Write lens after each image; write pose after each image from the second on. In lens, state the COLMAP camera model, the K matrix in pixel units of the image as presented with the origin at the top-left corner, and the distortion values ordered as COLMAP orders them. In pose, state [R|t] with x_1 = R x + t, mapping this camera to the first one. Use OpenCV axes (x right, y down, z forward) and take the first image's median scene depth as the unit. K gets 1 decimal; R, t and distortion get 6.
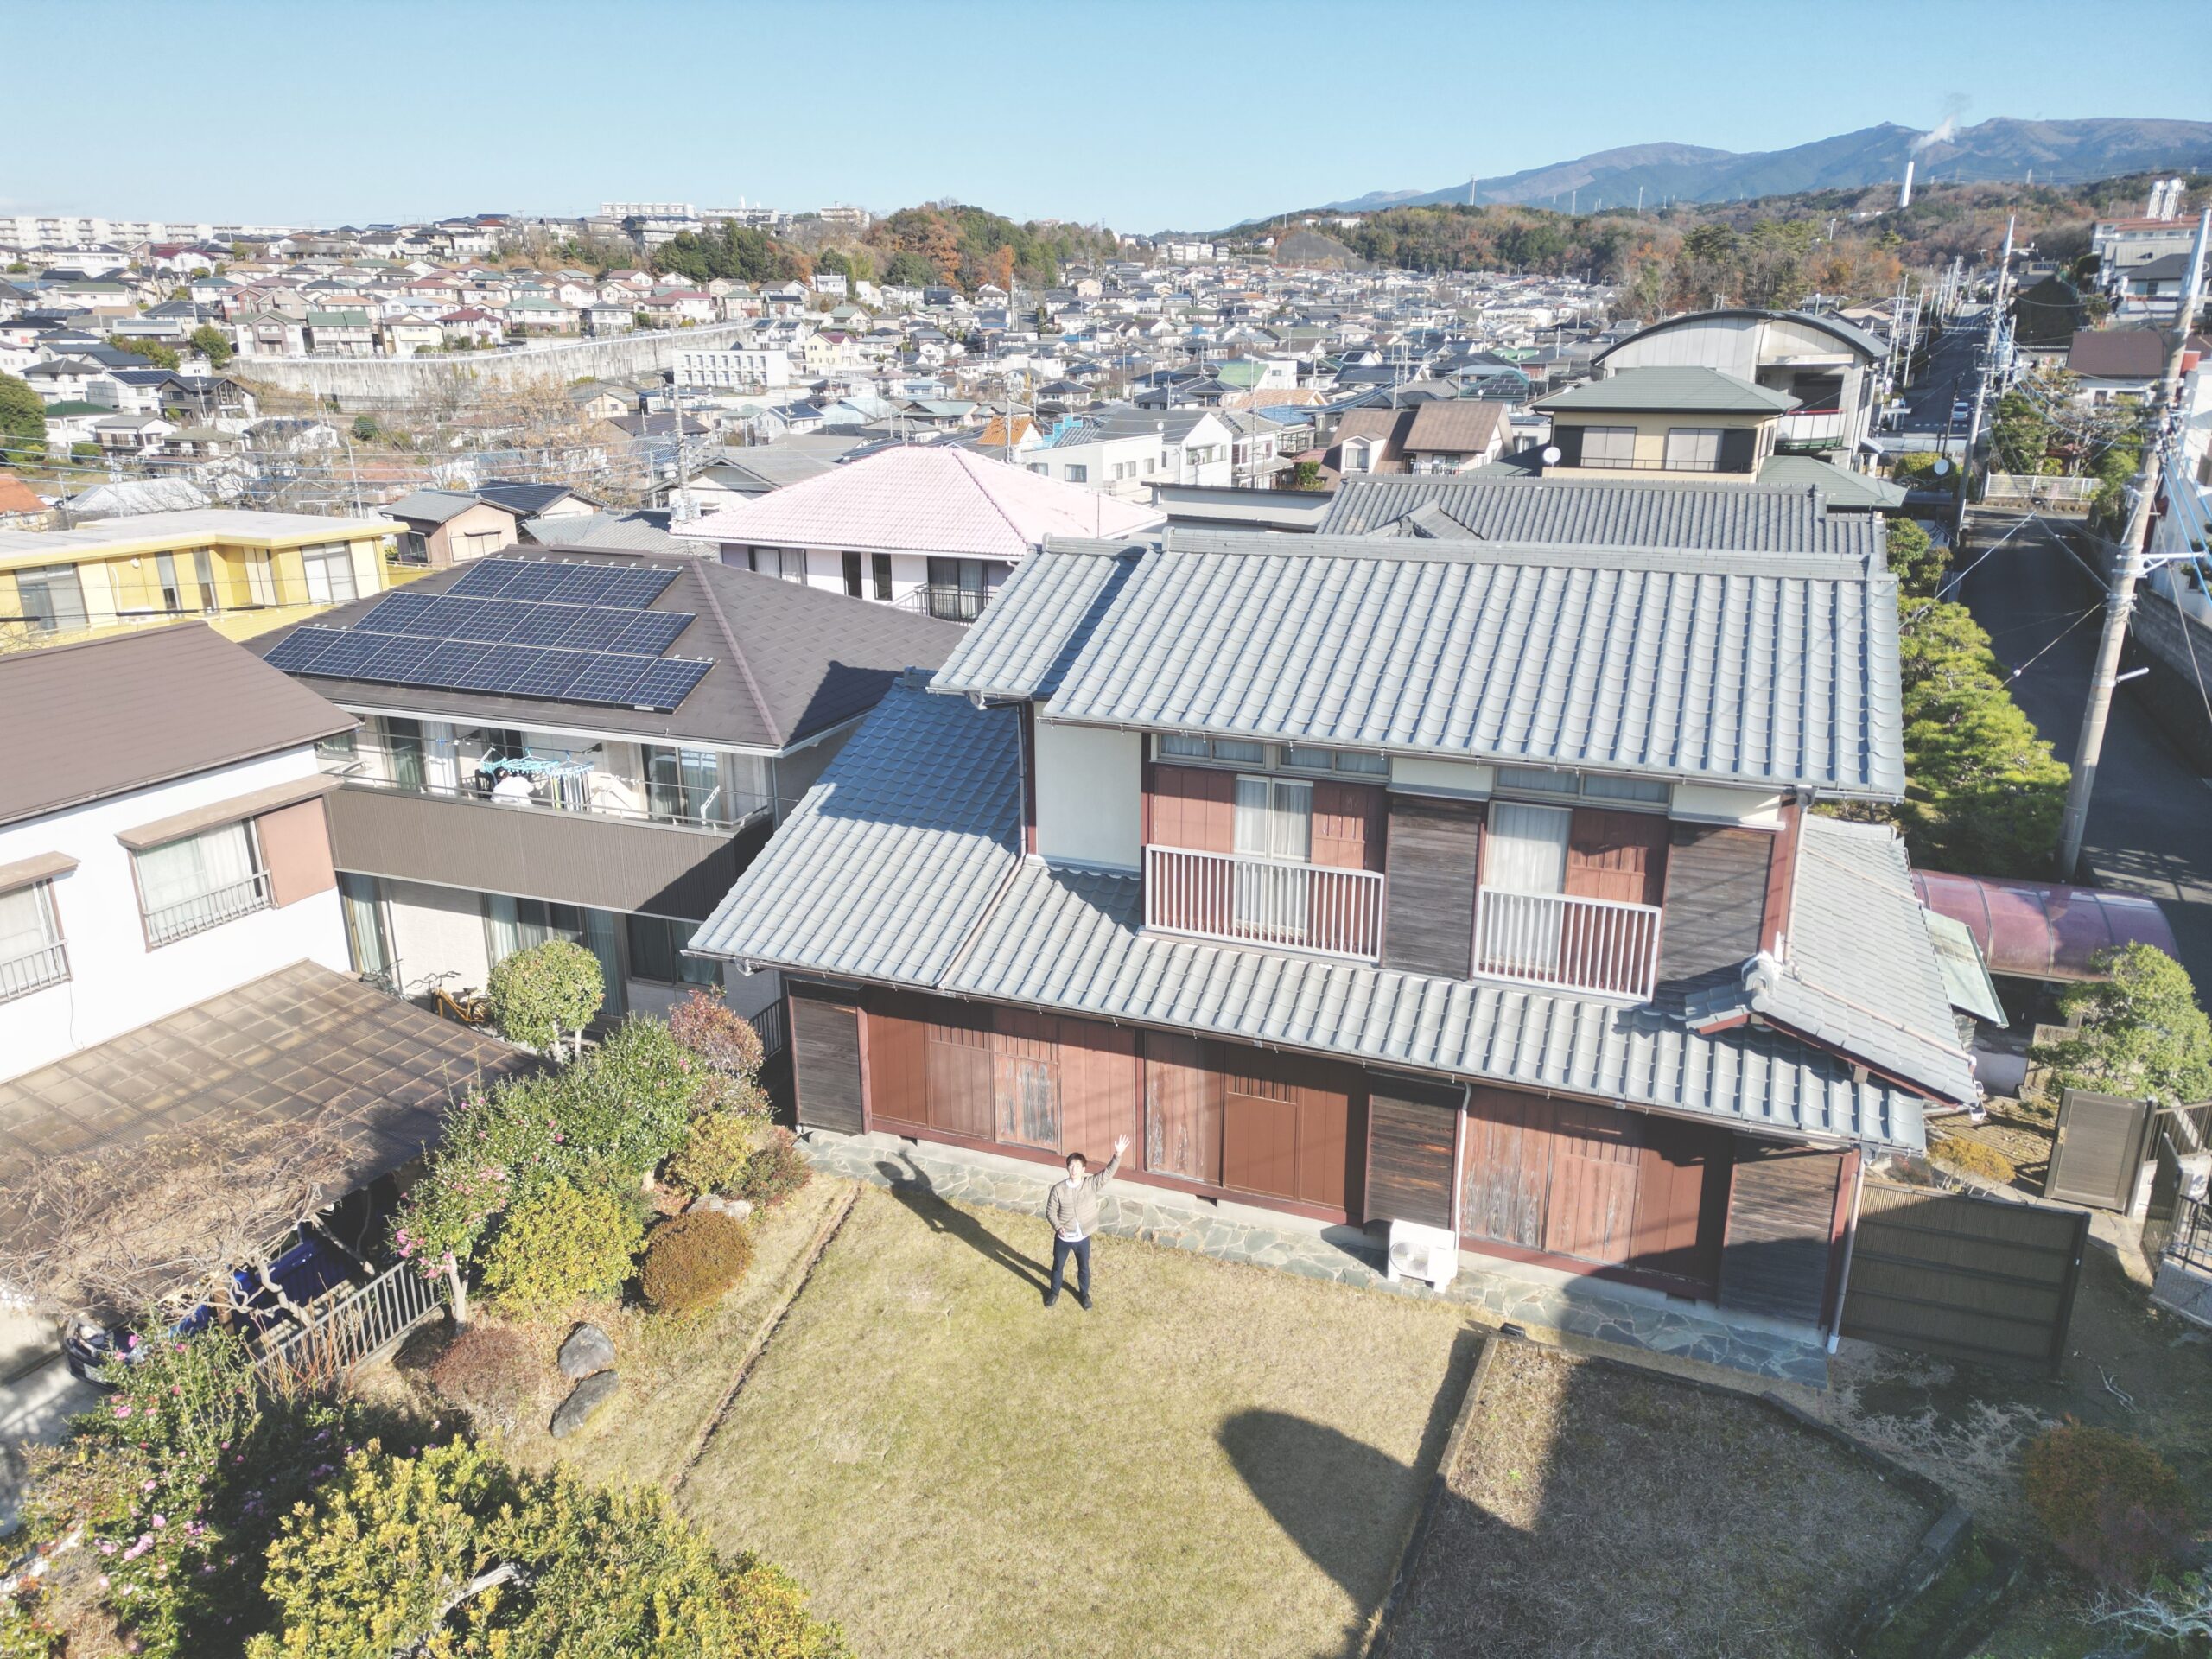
lens RADIAL K [[1539.2, 0, 1115.9], [0, 1539.2, 818.8], [0, 0, 1]] dist [0.085811, -0.080832]
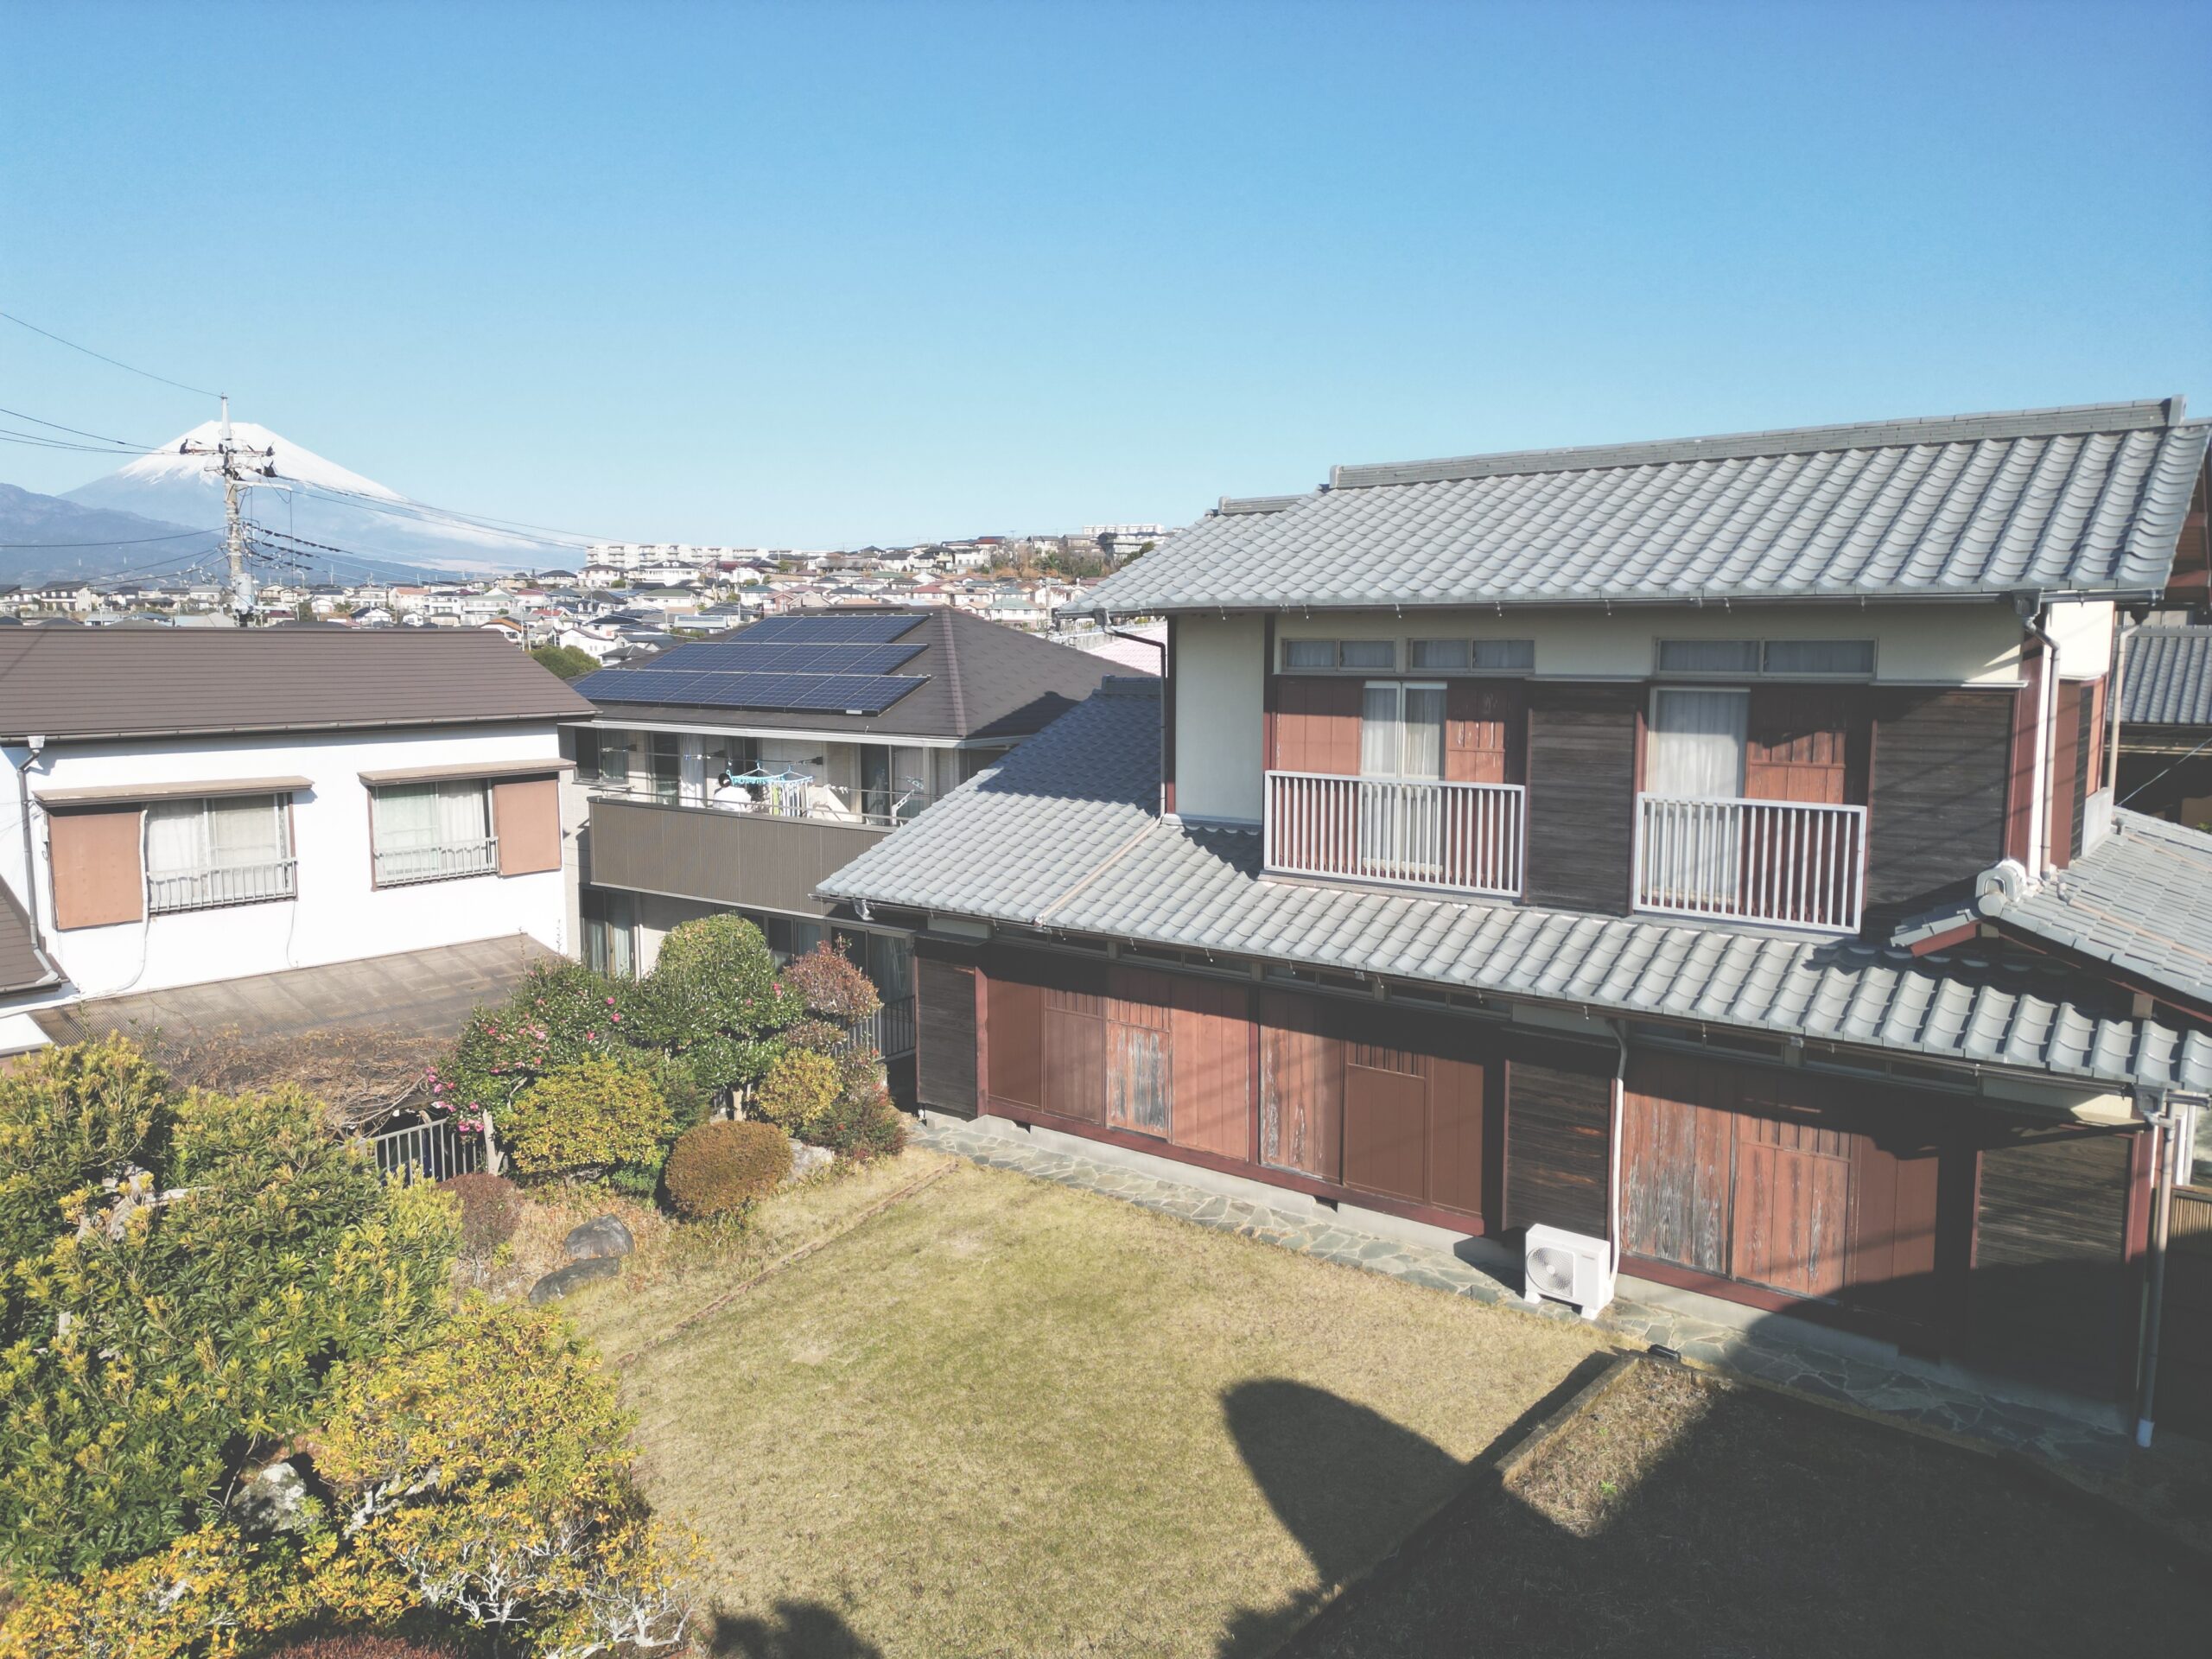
lens RADIAL K [[1539.2, 0, 1115.9], [0, 1539.2, 818.8], [0, 0, 1]] dist [0.085811, -0.080832]
pose [[0.961030, 0.032410, -0.274537, 0.174439], [-0.083146, 0.981008, -0.175246, 0.199567], [0.263643, 0.191243, 0.945473, 0.134297]]
